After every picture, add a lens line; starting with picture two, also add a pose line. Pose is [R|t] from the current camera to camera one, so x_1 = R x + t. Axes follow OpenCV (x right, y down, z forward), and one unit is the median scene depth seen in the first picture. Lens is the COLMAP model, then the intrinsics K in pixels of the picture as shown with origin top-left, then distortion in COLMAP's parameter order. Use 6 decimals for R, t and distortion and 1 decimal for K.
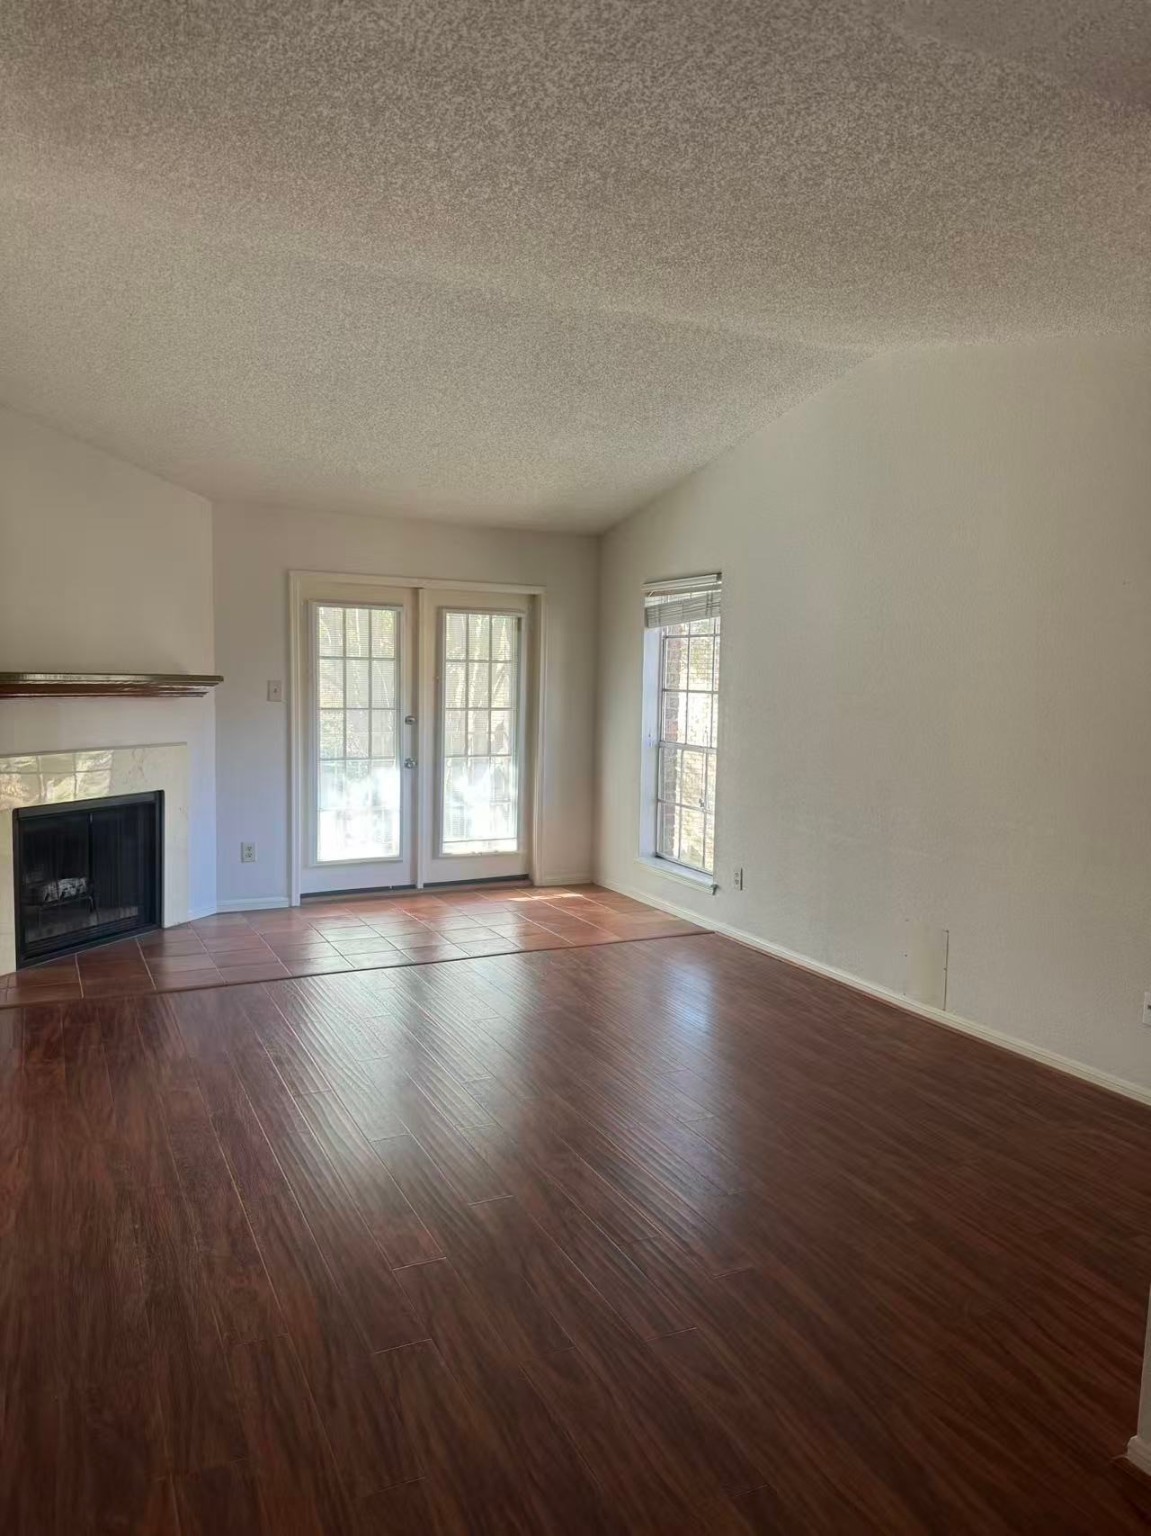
lens RADIAL K [[1087.5, 0, 576.3], [0, 1087.5, 765.3], [0, 0, 1]] dist [0.039445, -0.011643]
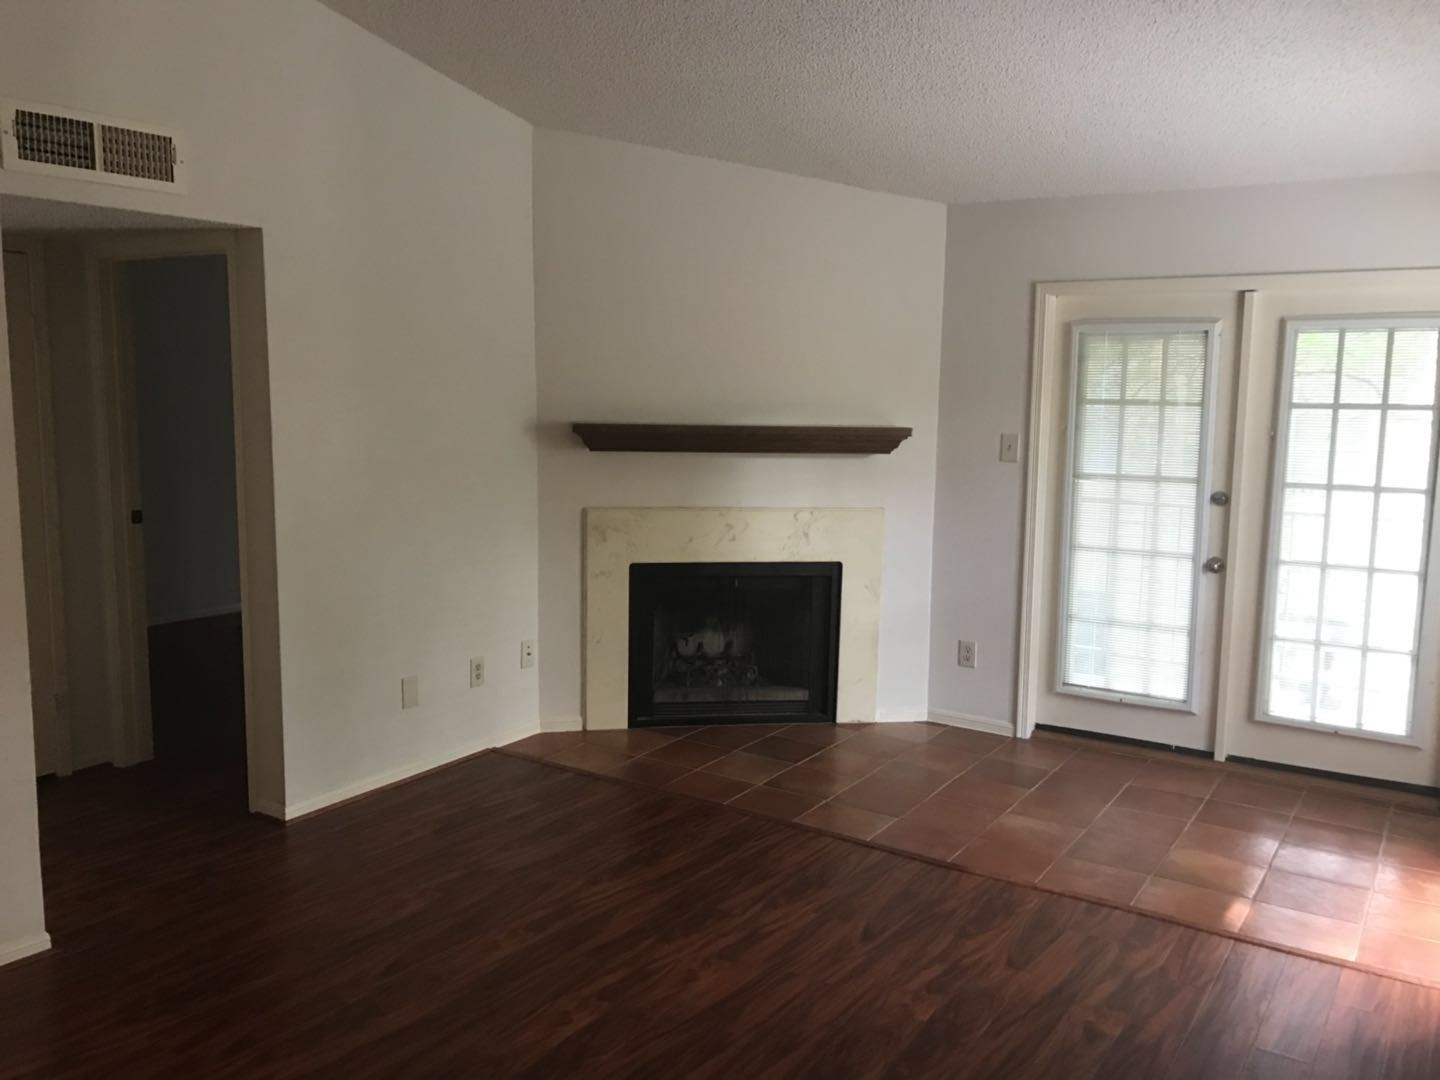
lens RADIAL K [[1147.3, 0, 712.6], [0, 1147.3, 532.3], [0, 0, 1]] dist [-0.004164, -0.013678]
pose [[0.489999, 0.099751, -0.865997, 0.293571], [-0.075767, 0.994545, 0.071688, -0.048972], [0.868424, 0.030487, 0.494884, 0.413774]]
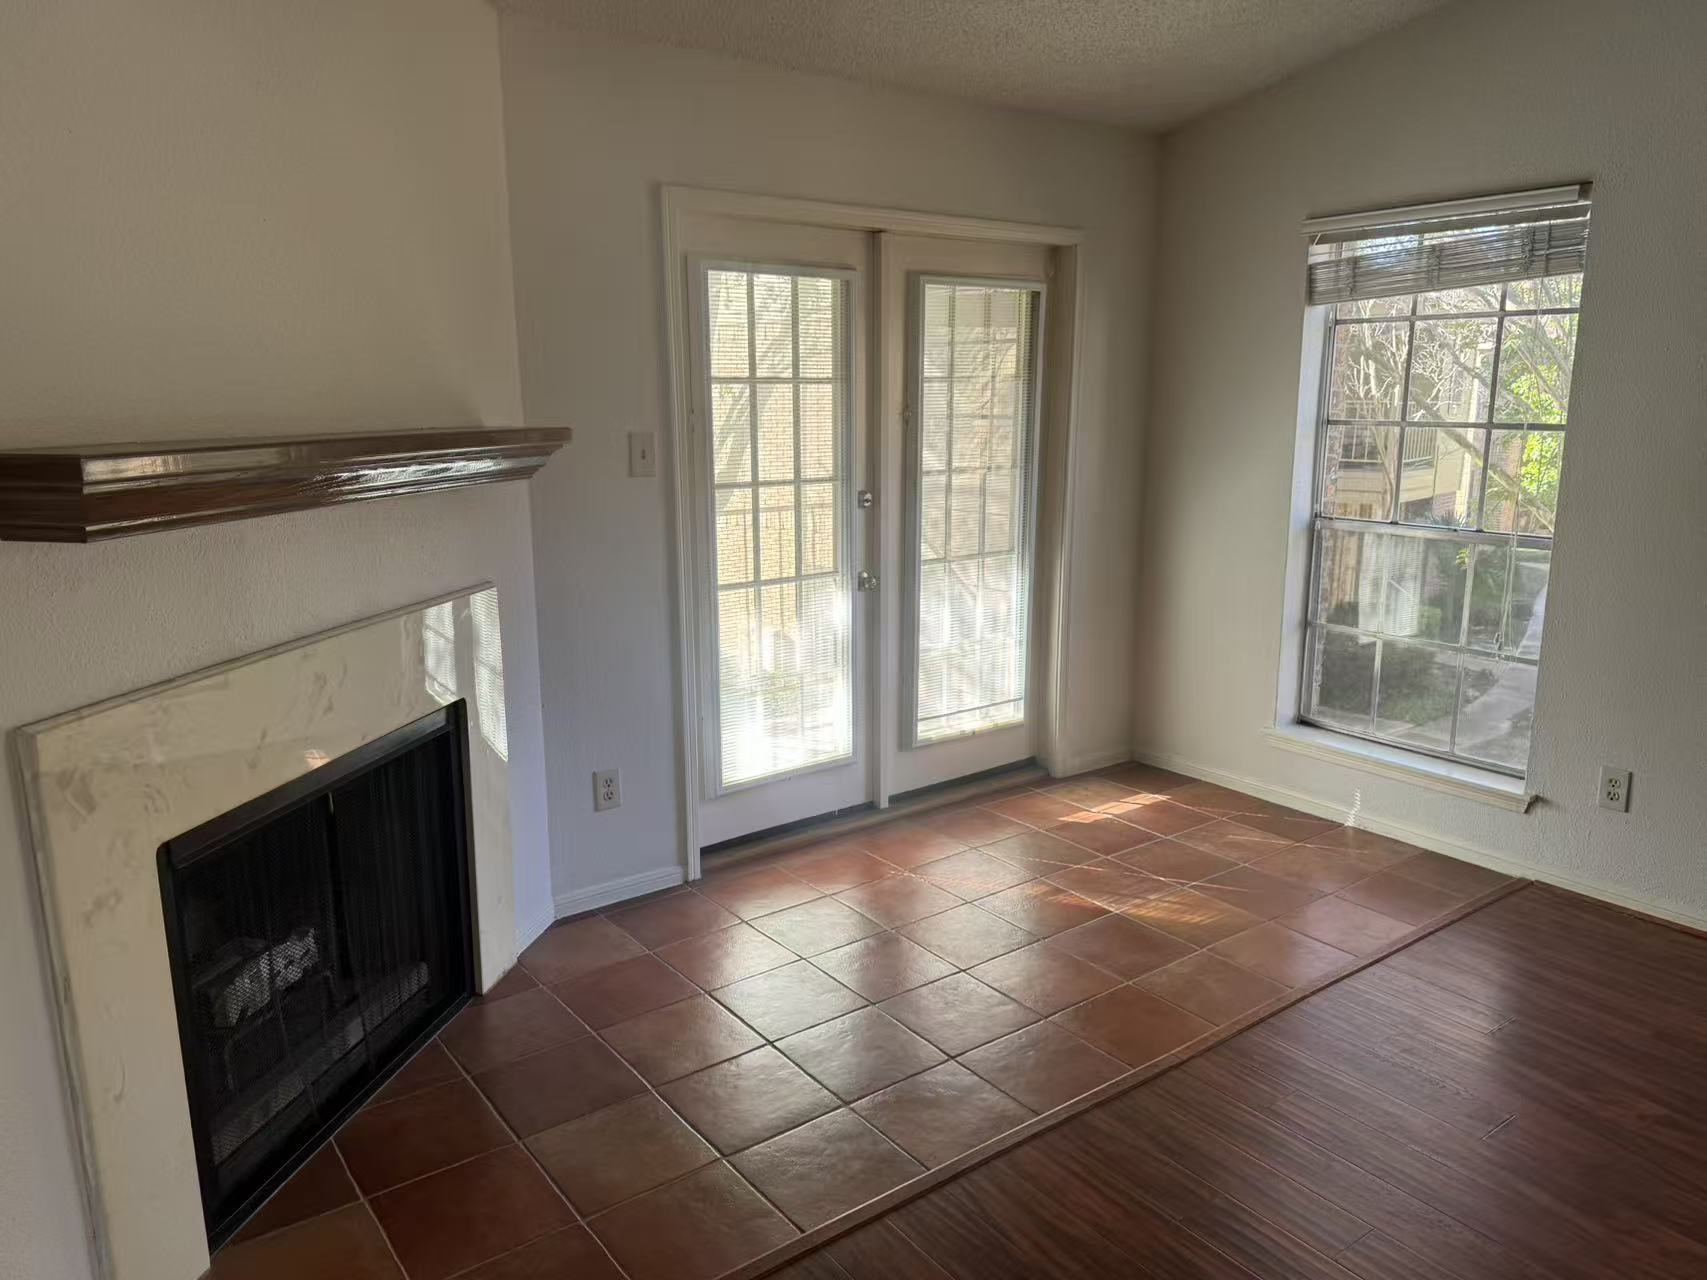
lens RADIAL K [[1208.5, 0, 854.1], [0, 1208.5, 654.2], [0, 0, 1]] dist [0.039445, -0.011643]
pose [[0.982684, -0.062110, 0.174572, -0.268085], [0.038124, 0.989763, 0.137537, -0.048020], [-0.181327, -0.128500, 0.974991, 0.438051]]
